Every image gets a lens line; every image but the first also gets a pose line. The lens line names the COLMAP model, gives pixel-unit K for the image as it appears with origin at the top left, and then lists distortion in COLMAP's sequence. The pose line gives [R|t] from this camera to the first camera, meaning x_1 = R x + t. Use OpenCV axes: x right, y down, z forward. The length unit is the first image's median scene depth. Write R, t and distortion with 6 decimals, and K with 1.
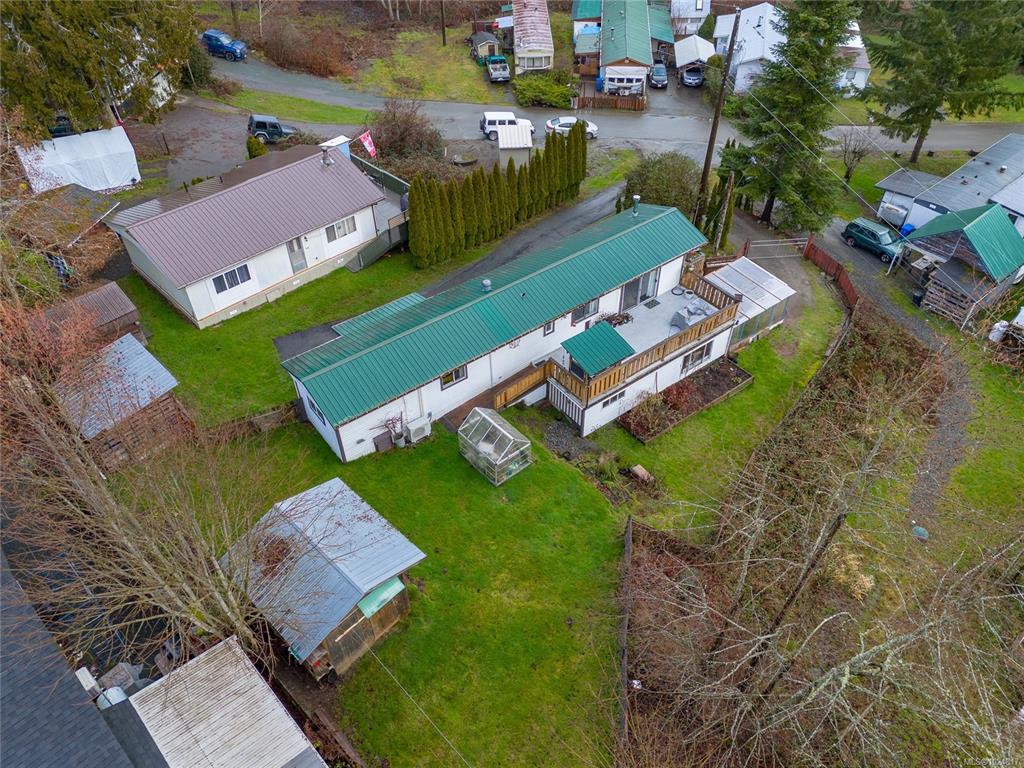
lens RADIAL K [[767.6, 0, 513.1], [0, 767.6, 385.3], [0, 0, 1]] dist [0.068155, -0.075923]
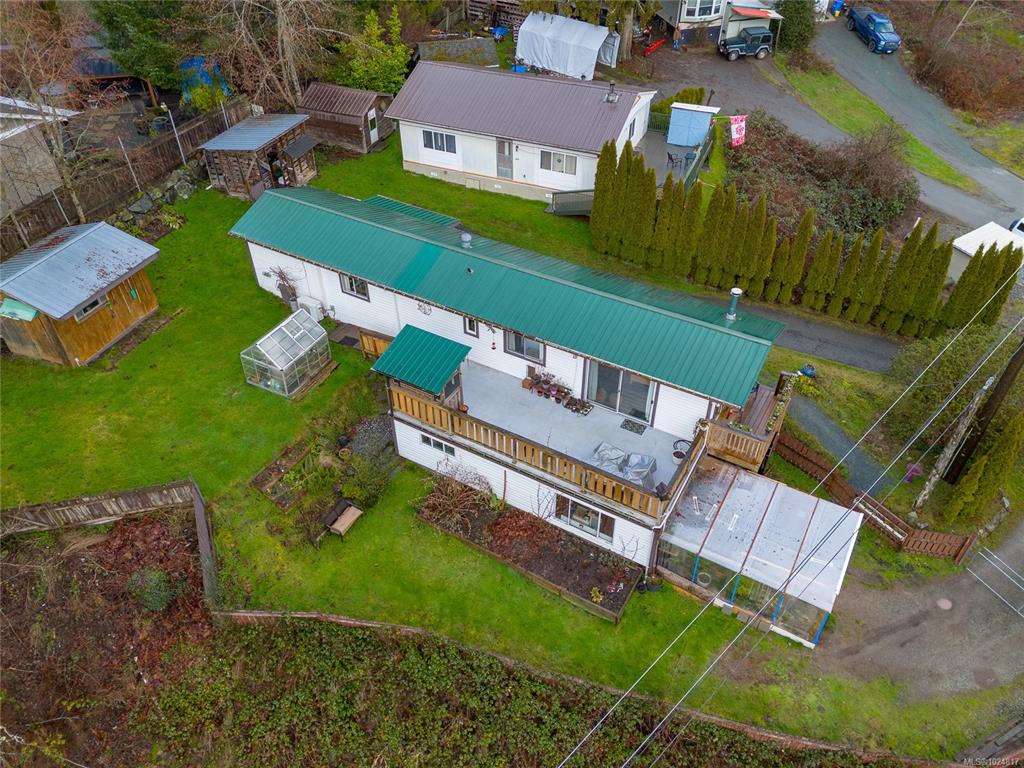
lens RADIAL K [[767.6, 0, 513.1], [0, 767.6, 385.3], [0, 0, 1]] dist [0.068155, -0.075923]
pose [[0.367632, 0.602880, -0.708084, 0.558071], [-0.626071, 0.723464, 0.290923, -0.245419], [0.687664, 0.336358, 0.643414, 0.475426]]
